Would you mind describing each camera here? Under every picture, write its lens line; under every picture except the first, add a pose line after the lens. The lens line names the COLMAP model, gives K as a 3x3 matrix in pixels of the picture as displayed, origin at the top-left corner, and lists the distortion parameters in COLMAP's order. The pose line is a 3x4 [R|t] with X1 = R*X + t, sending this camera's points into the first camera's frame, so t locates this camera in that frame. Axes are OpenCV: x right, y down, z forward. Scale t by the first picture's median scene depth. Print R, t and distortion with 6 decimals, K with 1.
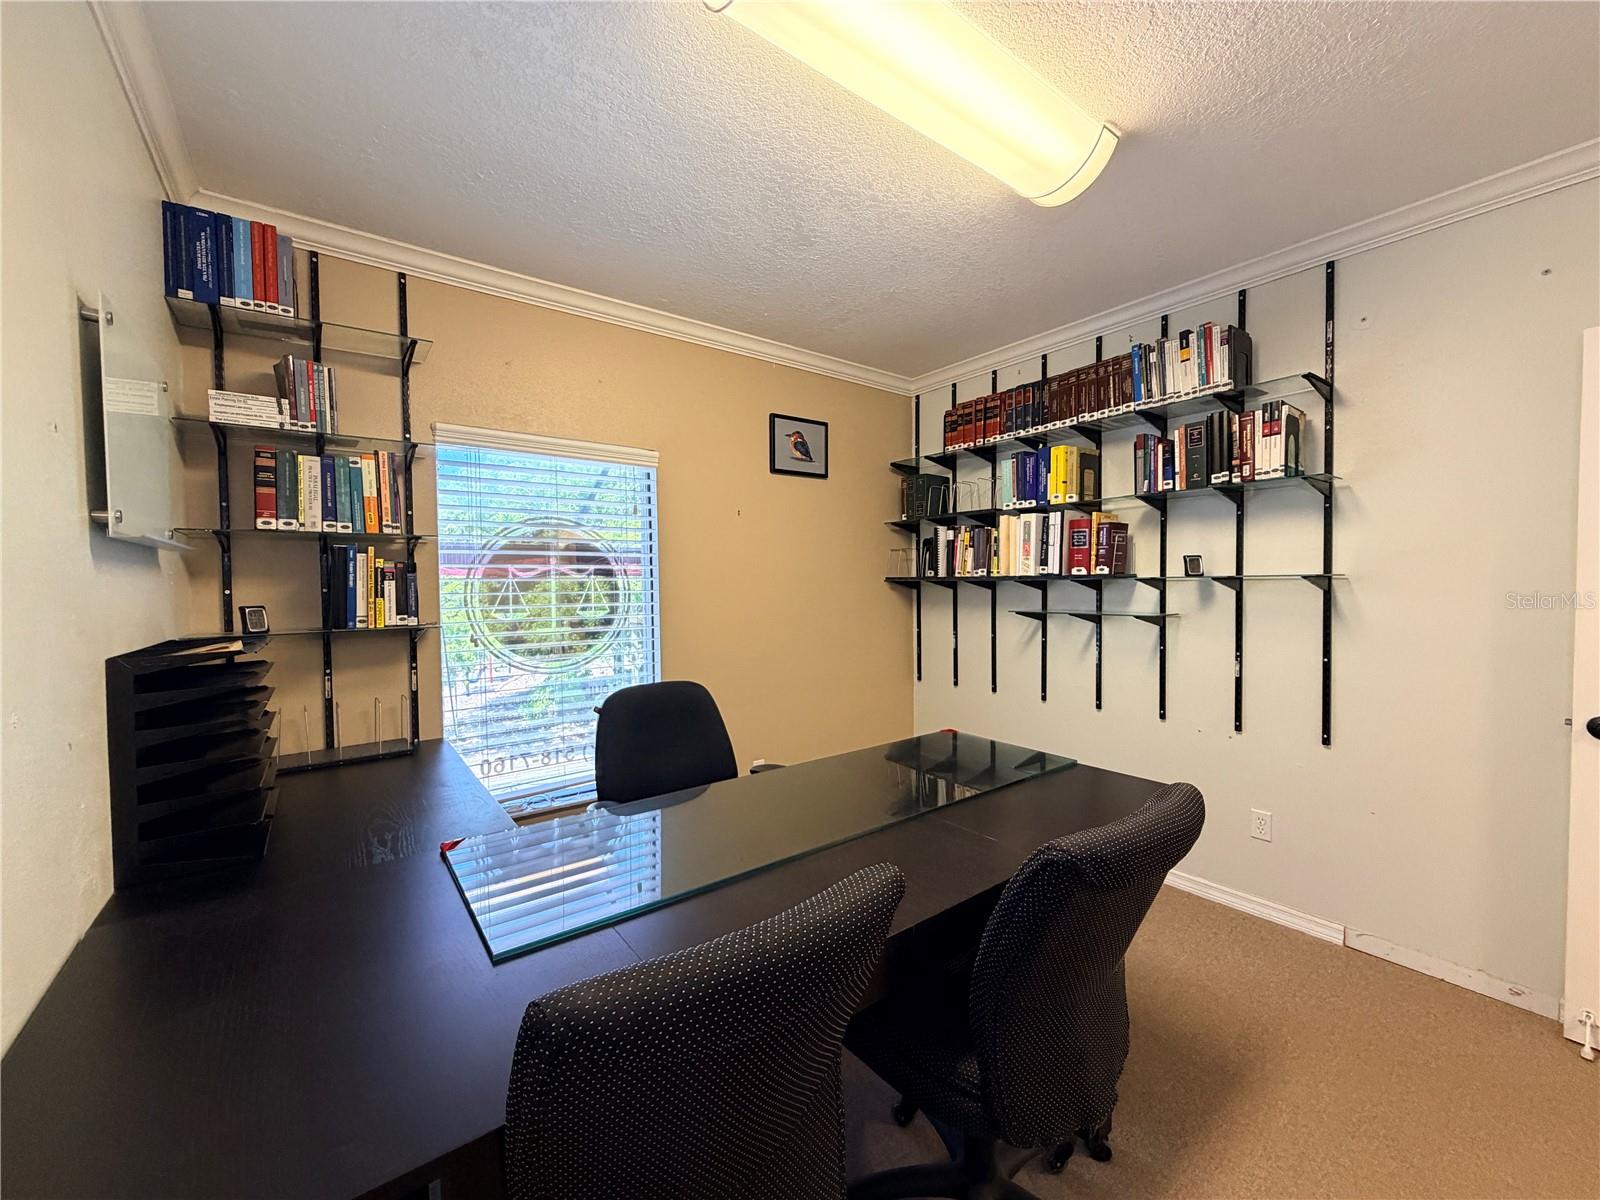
lens RADIAL K [[639.4, 0, 801.5], [0, 639.4, 598.1], [0, 0, 1]] dist [0.002868, -0.000511]
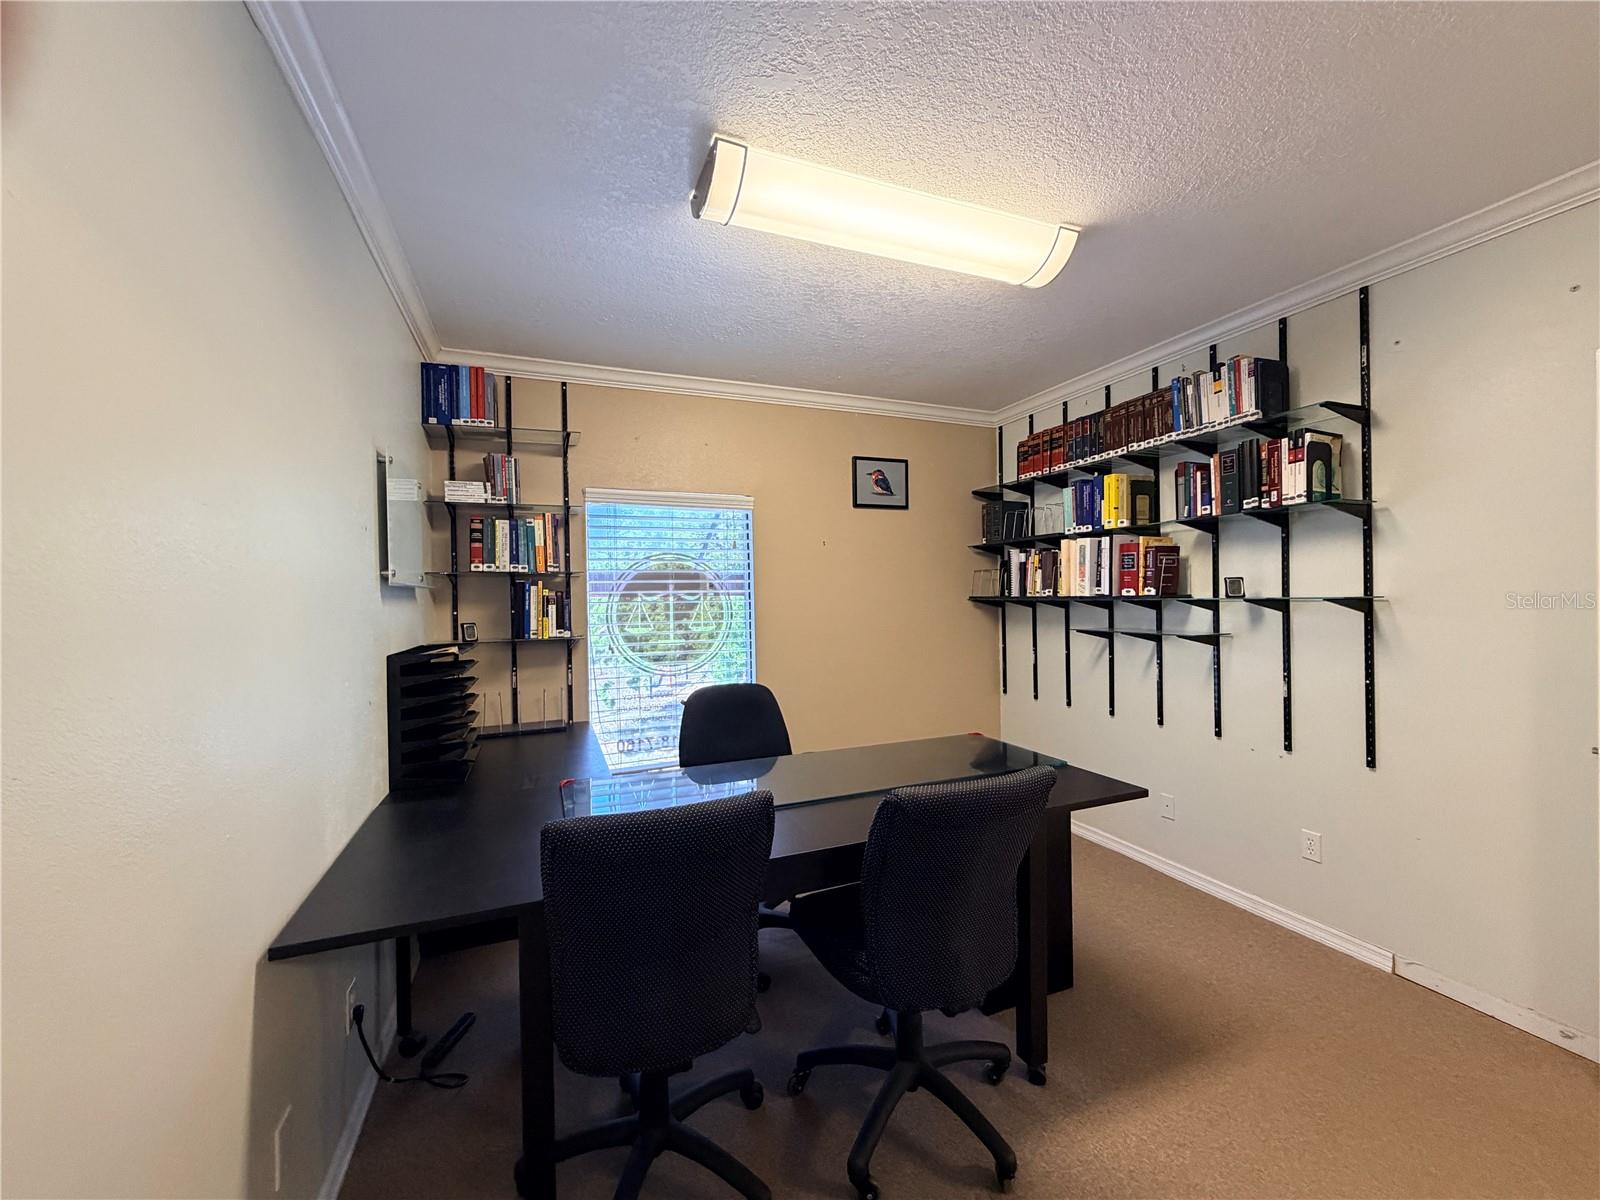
lens RADIAL K [[639.4, 0, 800.8], [0, 639.4, 599.5], [0, 0, 1]] dist [0.002868, -0.000511]
pose [[0.966391, -0.003789, -0.257050, 0.221876], [-0.000761, 0.999845, -0.017602, -0.013732], [0.257077, 0.017206, 0.966238, -0.194372]]
